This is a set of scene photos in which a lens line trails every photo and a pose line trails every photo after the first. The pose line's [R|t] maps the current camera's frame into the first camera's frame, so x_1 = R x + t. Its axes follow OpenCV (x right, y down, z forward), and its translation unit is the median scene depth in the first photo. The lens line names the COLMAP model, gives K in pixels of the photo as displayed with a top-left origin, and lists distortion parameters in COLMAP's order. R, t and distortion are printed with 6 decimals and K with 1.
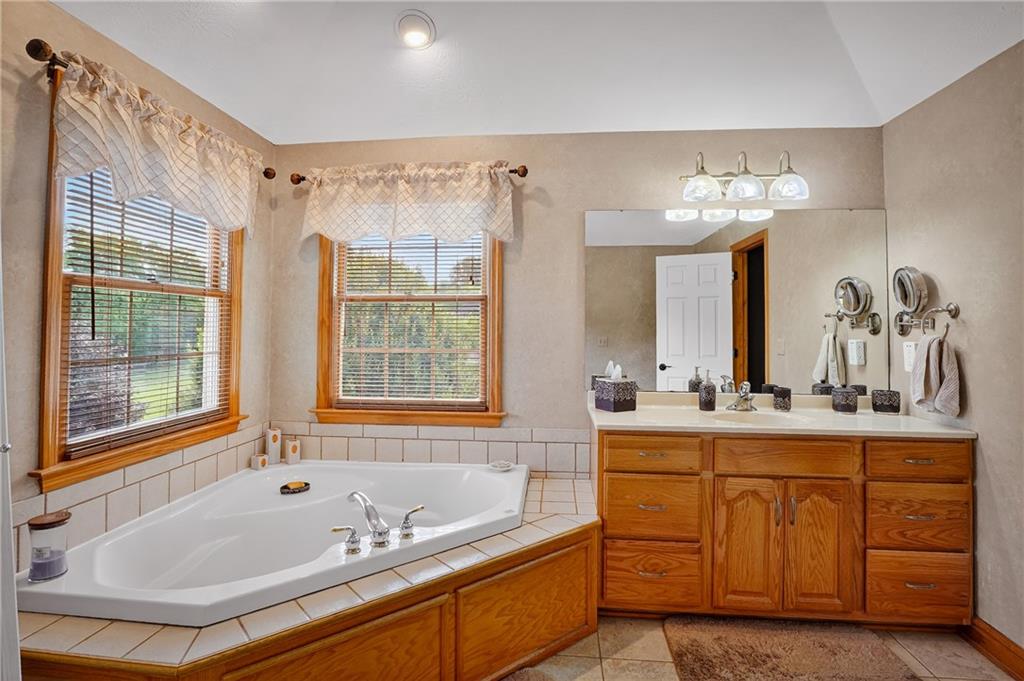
lens RADIAL K [[509.6, 0, 508.0], [0, 509.6, 334.2], [0, 0, 1]] dist [-0.044564, -0.000133]
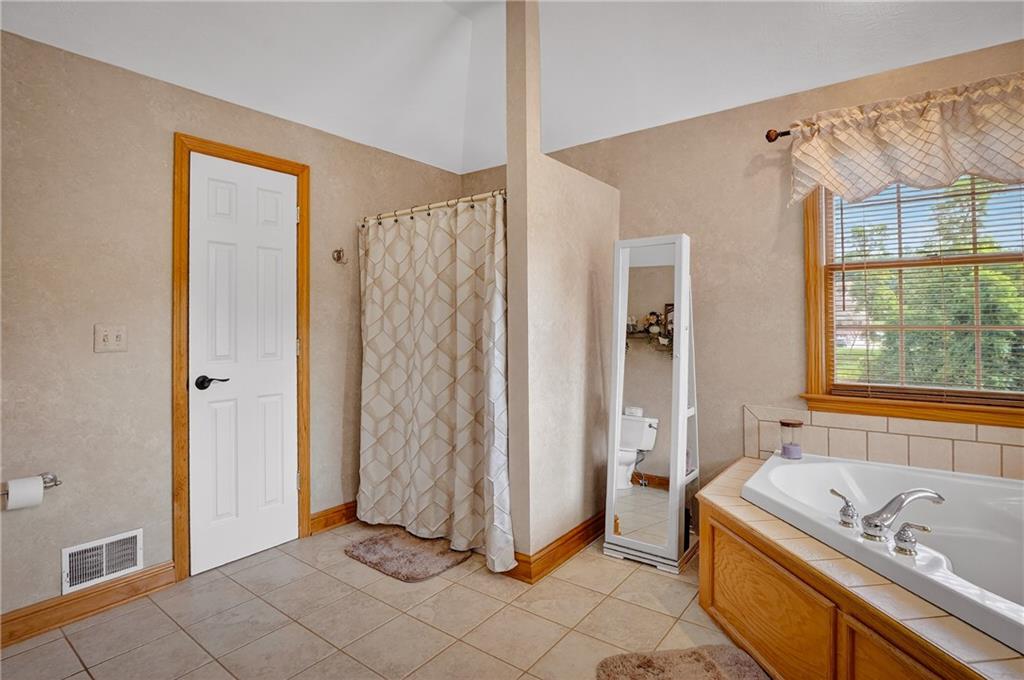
lens RADIAL K [[509.6, 0, 508.0], [0, 509.6, 333.7], [0, 0, 1]] dist [-0.044564, -0.000133]
pose [[-0.522318, 0.015273, -0.852614, 0.869031], [-0.002451, 0.999809, 0.019411, 0.055688], [0.852747, 0.012229, -0.522181, 0.990688]]
